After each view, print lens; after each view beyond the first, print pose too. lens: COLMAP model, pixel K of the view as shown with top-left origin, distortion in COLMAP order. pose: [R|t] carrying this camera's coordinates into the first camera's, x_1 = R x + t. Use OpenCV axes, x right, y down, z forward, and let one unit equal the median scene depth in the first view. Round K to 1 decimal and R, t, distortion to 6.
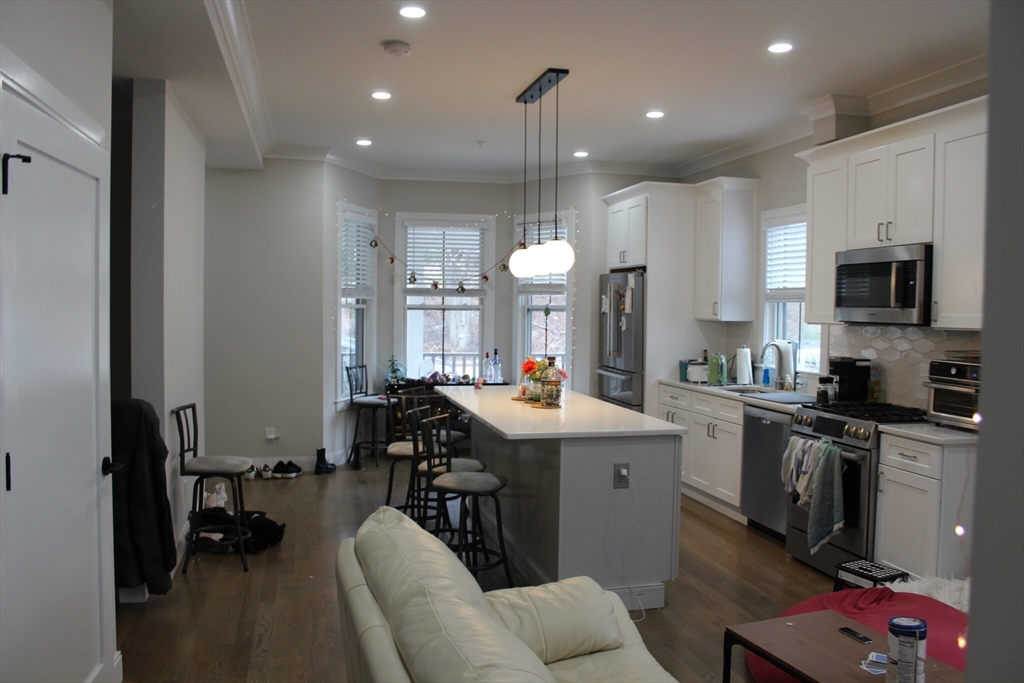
lens RADIAL K [[846.0, 0, 502.6], [0, 846.0, 338.5], [0, 0, 1]] dist [-0.163751, 0.141695]
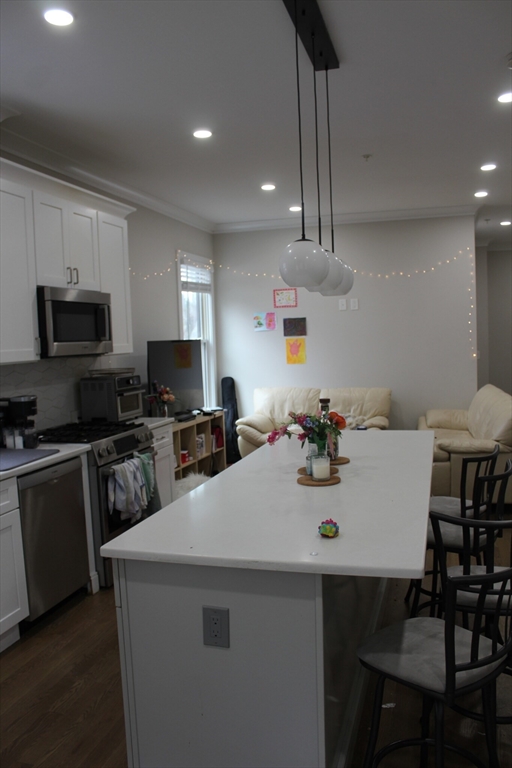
lens RADIAL K [[634.5, 0, 254.9], [0, 634.5, 390.8], [0, 0, 1]] dist [-0.163751, 0.141695]
pose [[-0.869482, -0.020558, 0.493537, -0.169752], [0.046196, 0.991371, 0.122679, -0.058368], [-0.491800, 0.129466, -0.861029, 1.465238]]
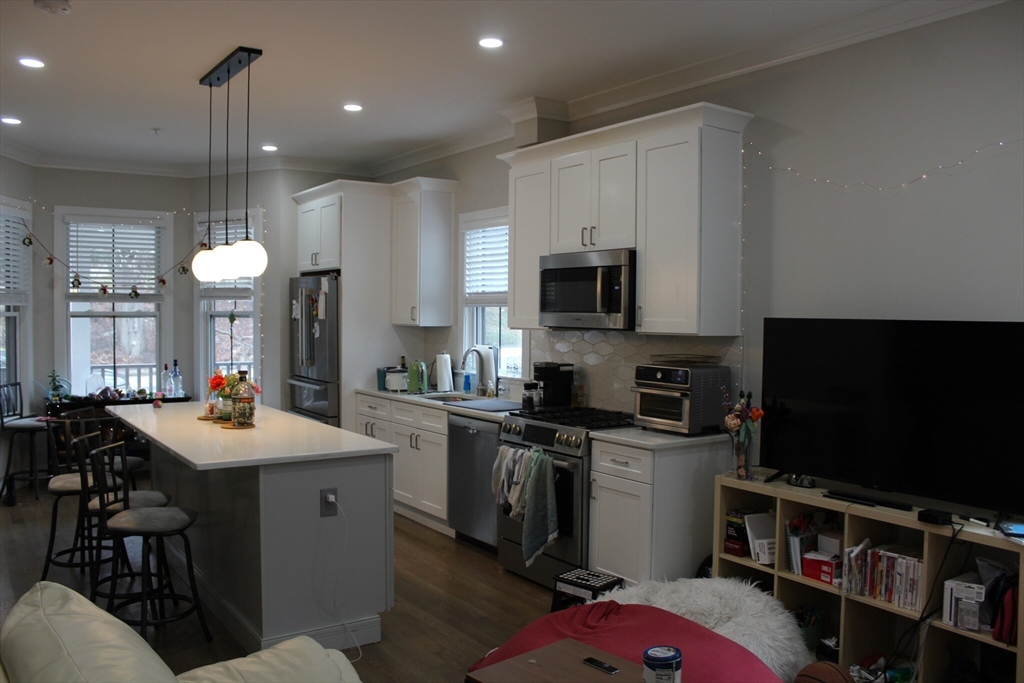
lens RADIAL K [[846.0, 0, 499.3], [0, 846.0, 342.3], [0, 0, 1]] dist [-0.163751, 0.141695]
pose [[0.932449, -0.018375, 0.360835, -0.006688], [0.017623, 0.999830, 0.005375, -0.007890], [-0.360872, 0.001347, 0.932614, 0.074524]]
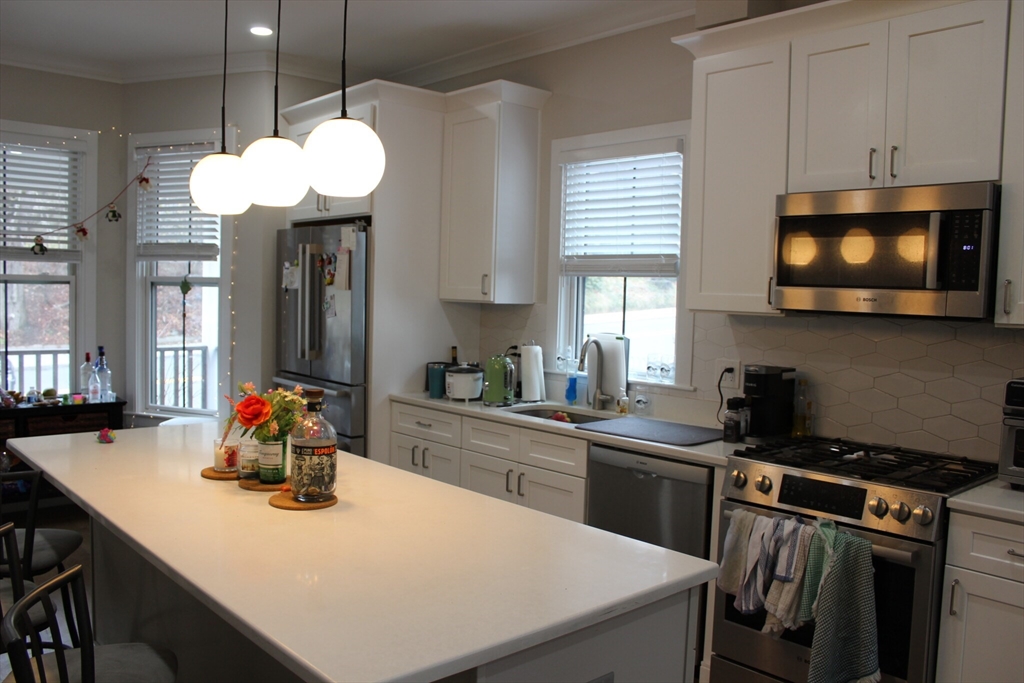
lens RADIAL K [[846.0, 0, 503.5], [0, 846.0, 344.8], [0, 0, 1]] dist [-0.163751, 0.141695]
pose [[0.876547, -0.019515, 0.480921, -0.062560], [0.001834, 0.999306, 0.037209, -0.017144], [-0.481314, -0.031733, 0.875974, 0.536743]]
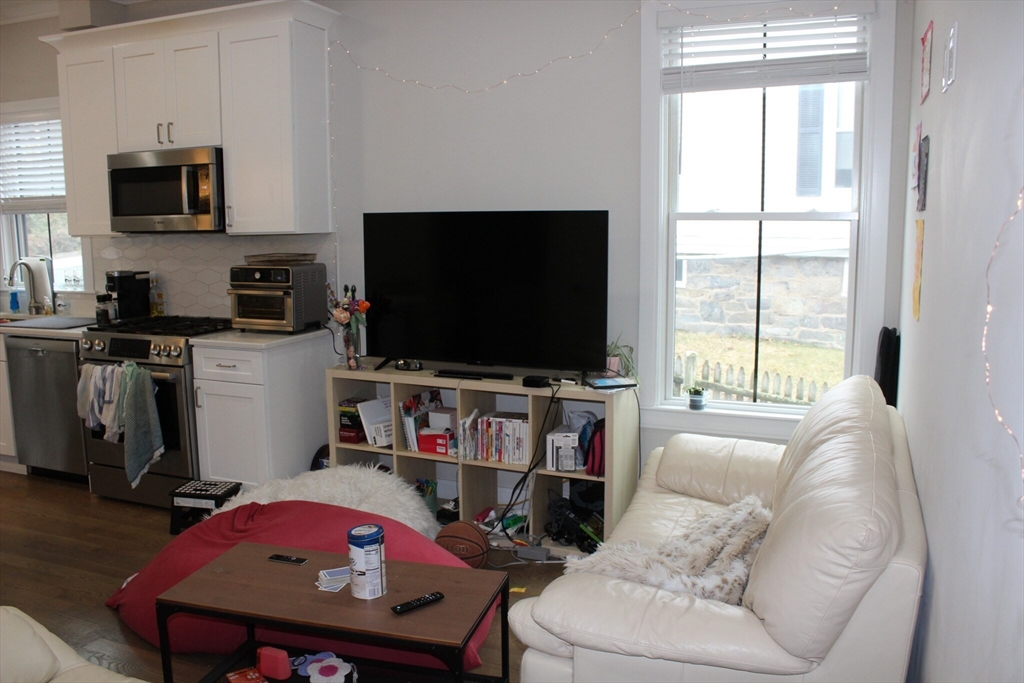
lens RADIAL K [[846.0, 0, 498.5], [0, 846.0, 343.1], [0, 0, 1]] dist [-0.163751, 0.141695]
pose [[0.588440, -0.137900, 0.796694, -0.078495], [0.046992, 0.989516, 0.136567, -0.003253], [-0.807174, -0.042924, 0.588751, 0.118853]]
